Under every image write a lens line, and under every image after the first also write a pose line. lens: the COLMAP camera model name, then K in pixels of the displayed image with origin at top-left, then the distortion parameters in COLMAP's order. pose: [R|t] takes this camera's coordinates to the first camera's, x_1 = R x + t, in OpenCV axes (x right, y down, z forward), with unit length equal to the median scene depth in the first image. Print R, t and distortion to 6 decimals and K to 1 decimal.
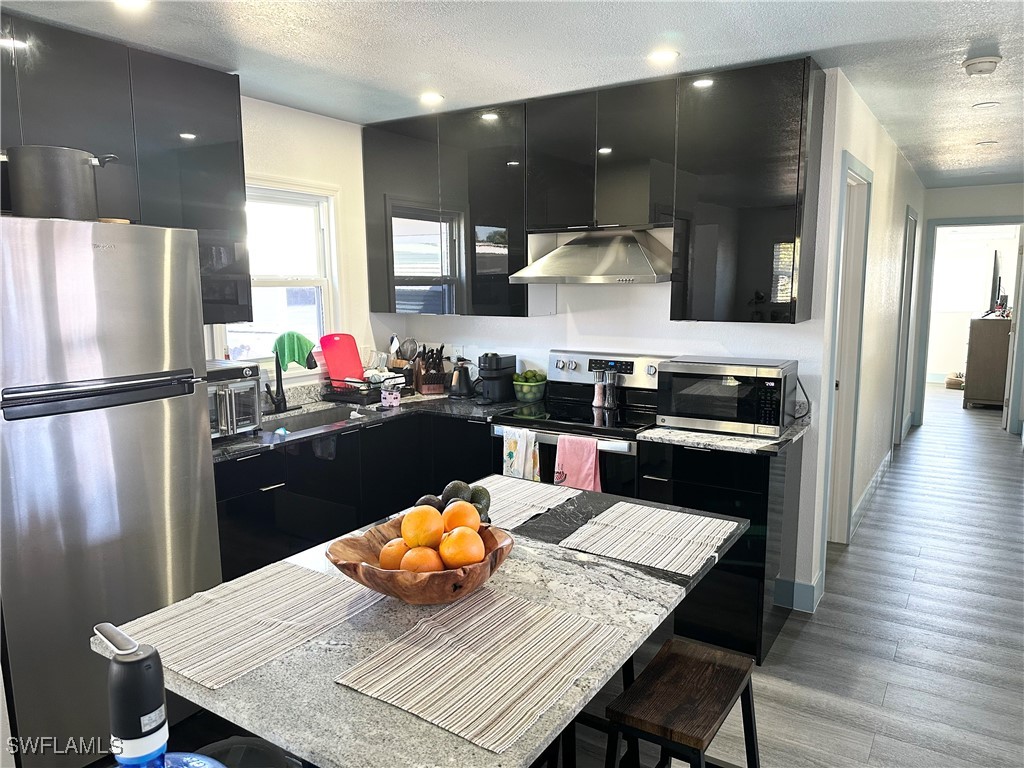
lens RADIAL K [[713.6, 0, 512.0], [0, 713.6, 384.0], [0, 0, 1]] dist [0.134362, -0.198332]
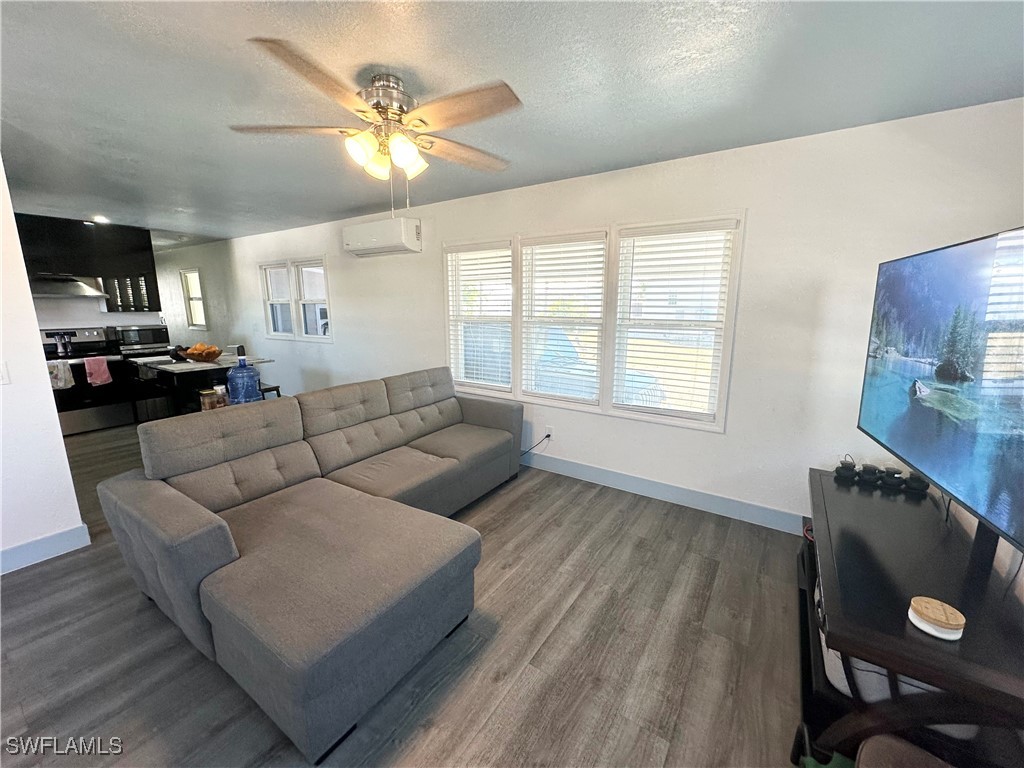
lens RADIAL K [[408.6, 0, 512.0], [0, 408.6, 384.0], [0, 0, 1]] dist [-0.002065, 0.000612]
pose [[0.010692, -0.187017, 0.982298, -1.341264], [0.140760, 0.972854, 0.183687, 0.106076], [-0.989986, 0.136304, 0.036726, -0.540914]]
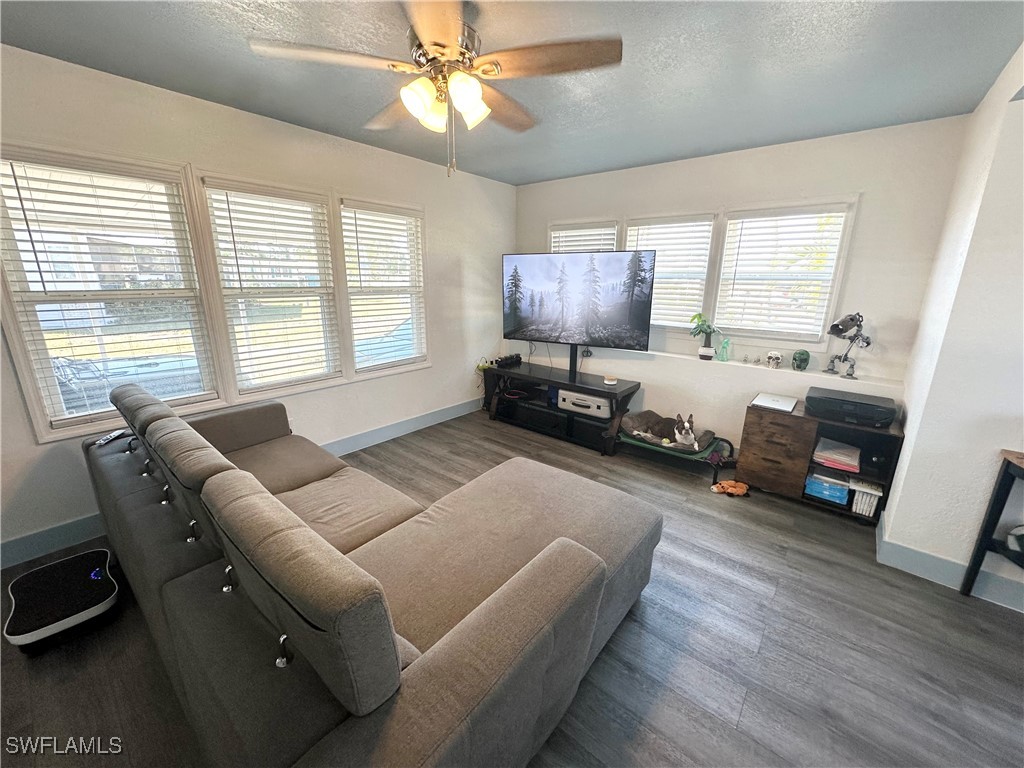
lens RADIAL K [[408.6, 0, 512.0], [0, 408.6, 384.0], [0, 0, 1]] dist [-0.002065, 0.000612]
pose [[-0.993414, -0.037099, 0.108412, -0.871627], [0.008011, 0.921331, 0.388696, 0.001885], [-0.114304, 0.387004, -0.914966, 0.186645]]
